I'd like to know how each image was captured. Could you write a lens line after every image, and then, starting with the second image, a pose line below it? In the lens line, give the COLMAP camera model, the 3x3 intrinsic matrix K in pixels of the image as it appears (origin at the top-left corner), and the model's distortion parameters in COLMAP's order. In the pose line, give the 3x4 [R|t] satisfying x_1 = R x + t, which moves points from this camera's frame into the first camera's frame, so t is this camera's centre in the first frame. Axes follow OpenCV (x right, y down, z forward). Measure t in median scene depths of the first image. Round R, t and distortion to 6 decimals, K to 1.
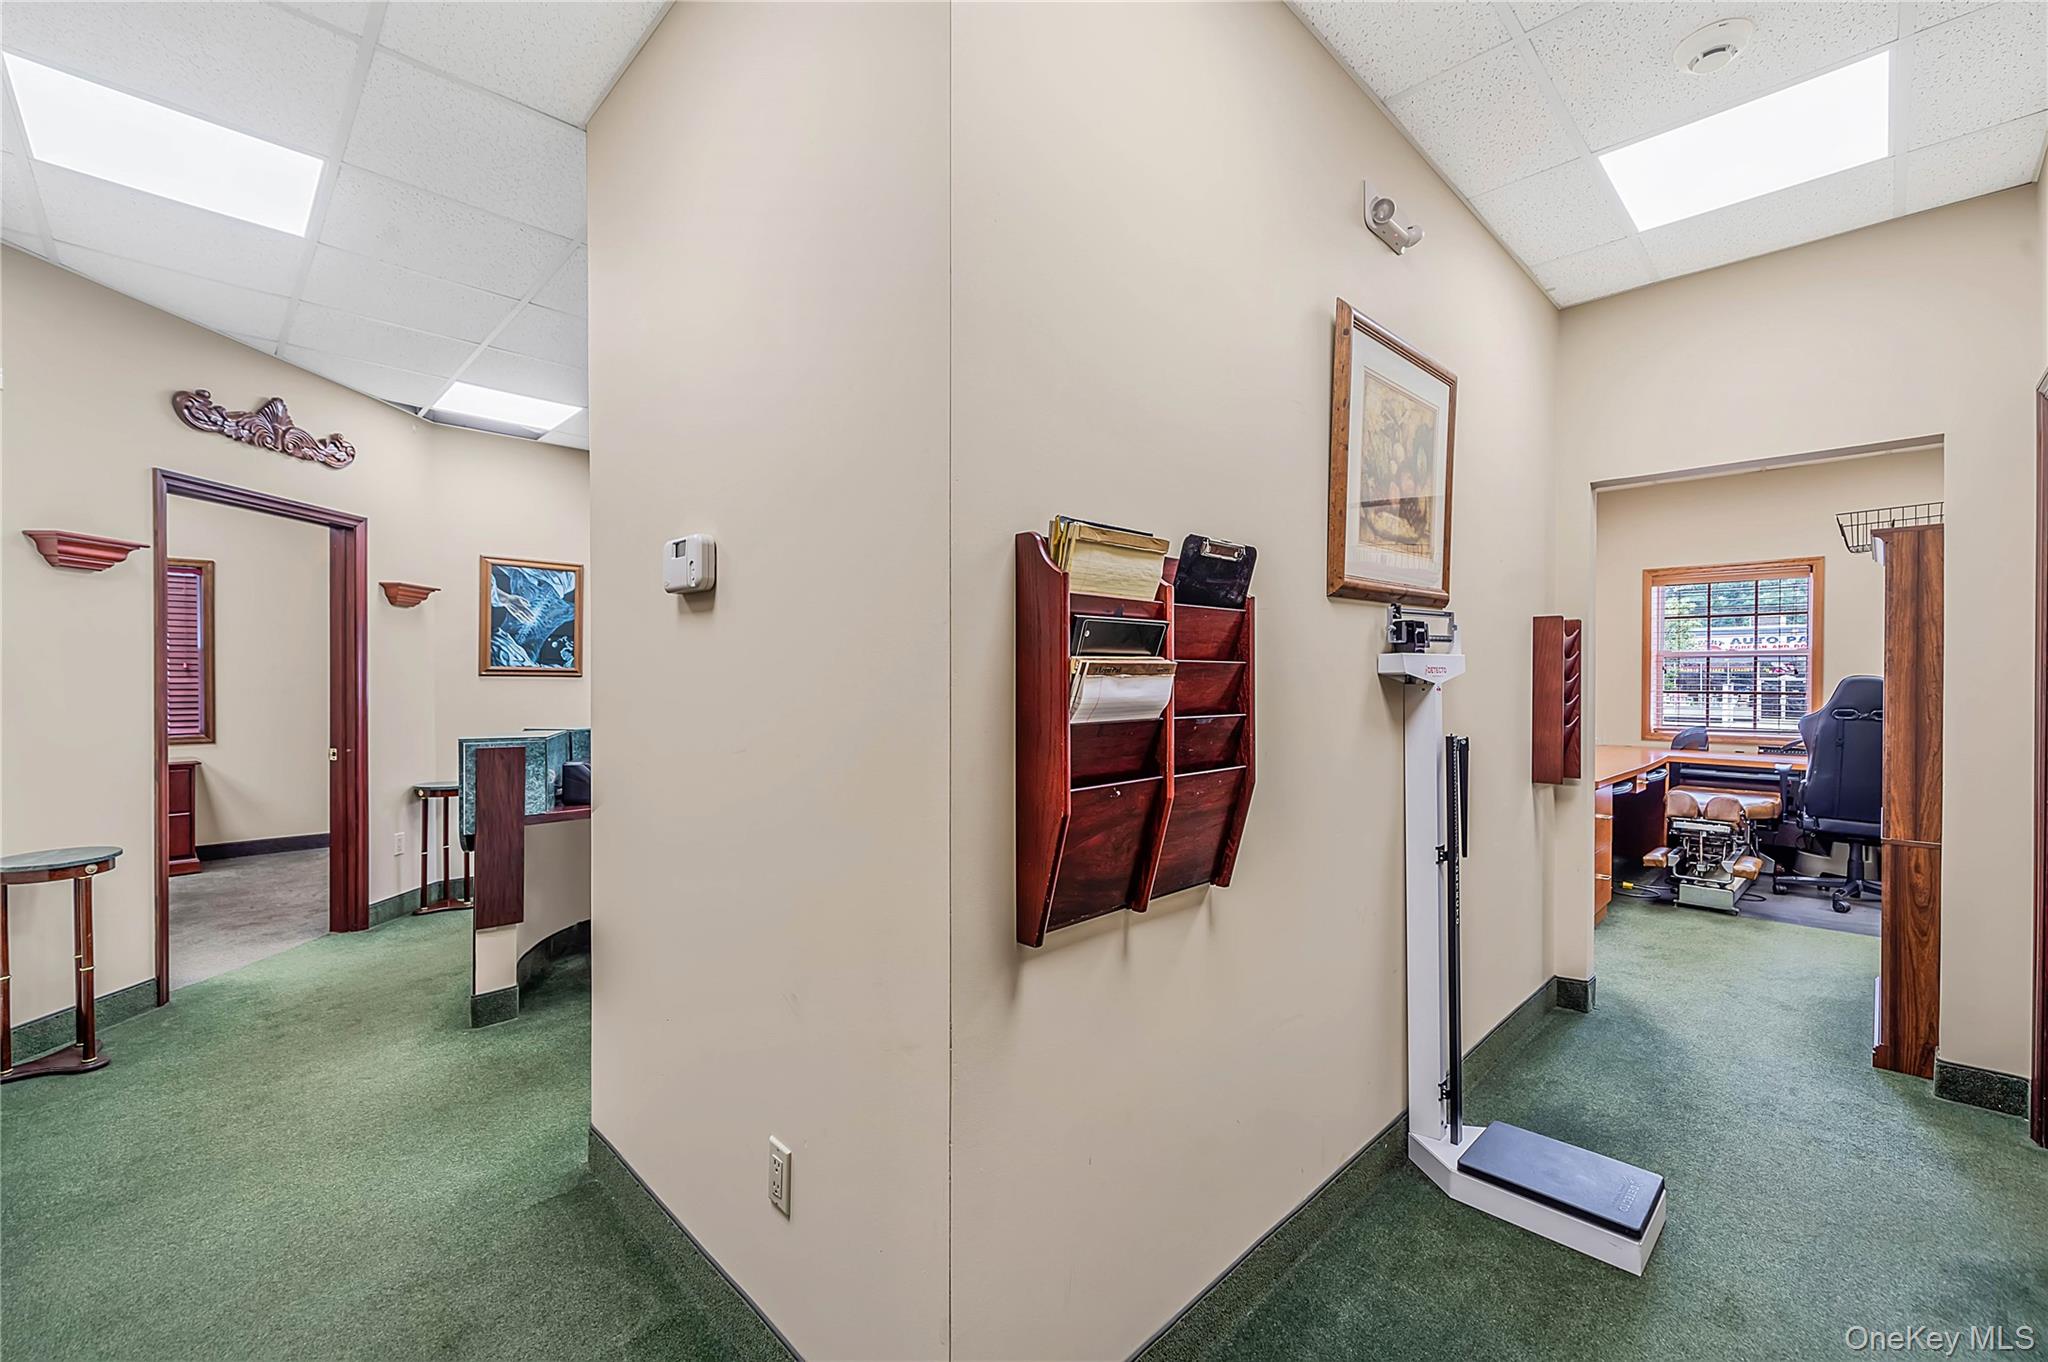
lens RADIAL K [[839.6, 0, 1031.9], [0, 839.6, 686.0], [0, 0, 1]] dist [-0.002665, -0.000210]
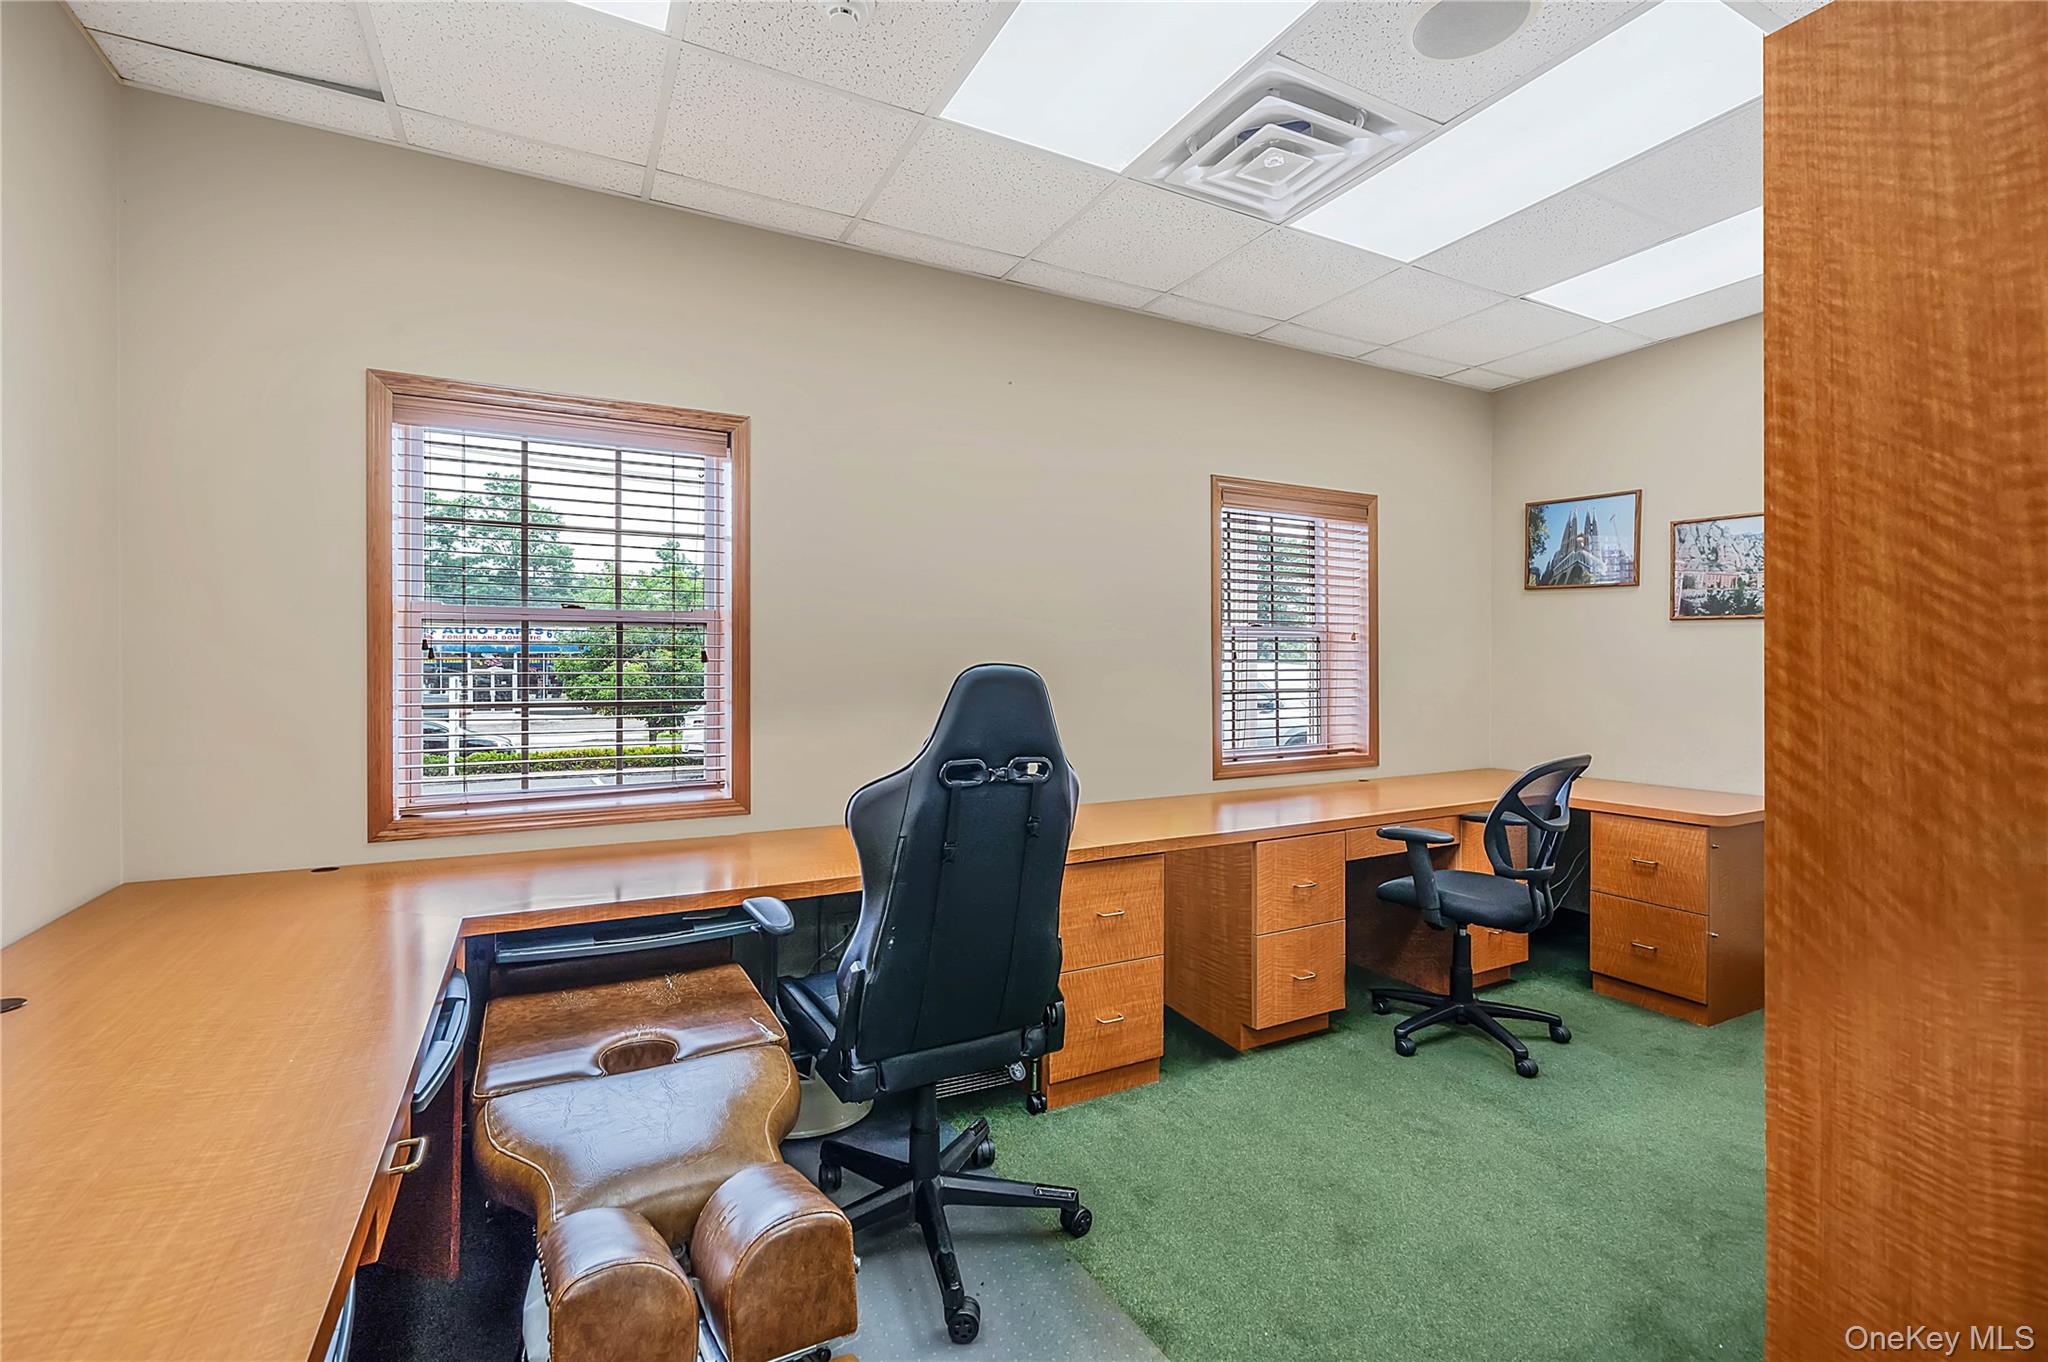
lens RADIAL K [[887.5, 0, 1020.3], [0, 887.5, 676.6], [0, 0, 1]] dist [0.000348, -0.000313]
pose [[0.286487, -0.007772, 0.958052, 0.443747], [0.009173, 0.999944, 0.005369, -0.006145], [-0.958040, 0.007250, 0.286542, 0.623337]]
